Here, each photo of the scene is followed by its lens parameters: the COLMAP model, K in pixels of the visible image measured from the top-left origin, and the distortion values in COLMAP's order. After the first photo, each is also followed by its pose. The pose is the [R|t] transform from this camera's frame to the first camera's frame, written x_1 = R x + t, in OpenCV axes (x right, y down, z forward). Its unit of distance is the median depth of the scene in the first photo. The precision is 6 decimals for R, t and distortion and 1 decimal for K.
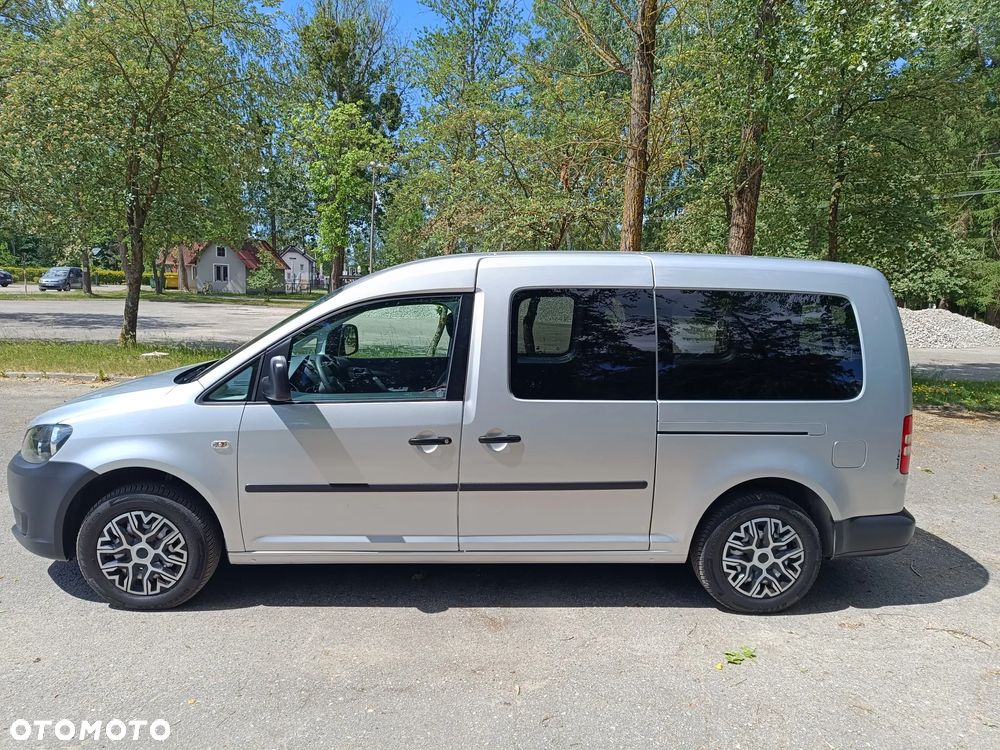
lens RADIAL K [[678.1, 0, 500.0], [0, 678.1, 375.0], [0, 0, 1]] dist [0.002360, -0.002606]
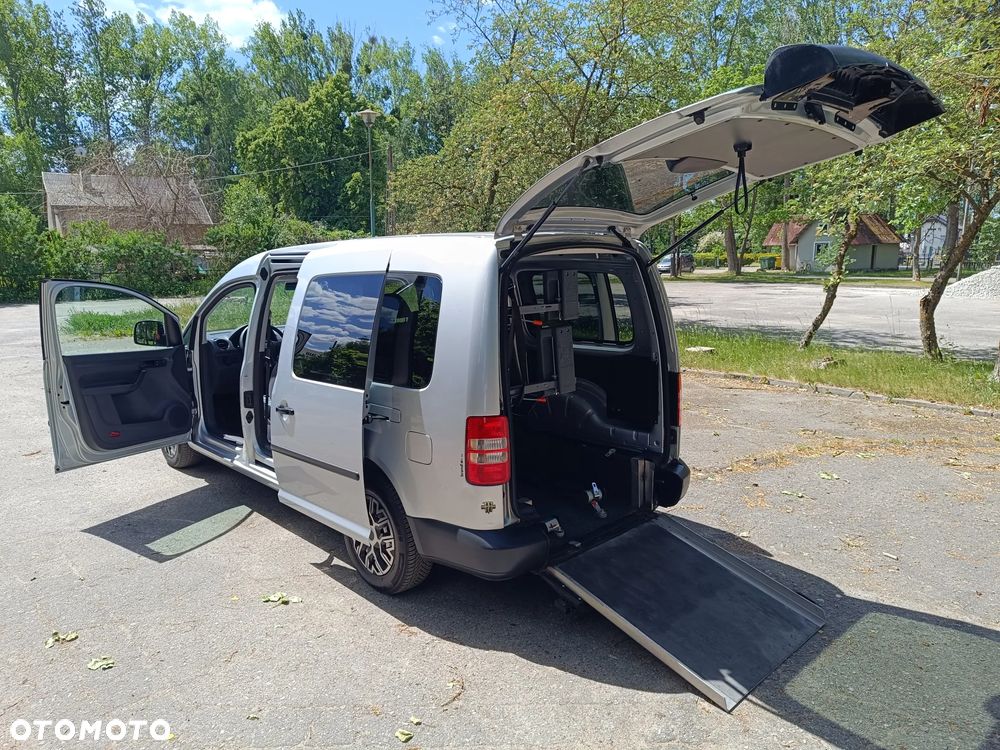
lens RADIAL K [[678.4, 0, 501.6], [0, 678.4, 378.8], [0, 0, 1]] dist [-0.002944, 0.003162]
pose [[0.645889, 0.087231, -0.758432, 1.256699], [-0.060407, 0.996175, 0.063132, -0.037457], [0.761038, 0.005038, 0.648688, 0.490028]]
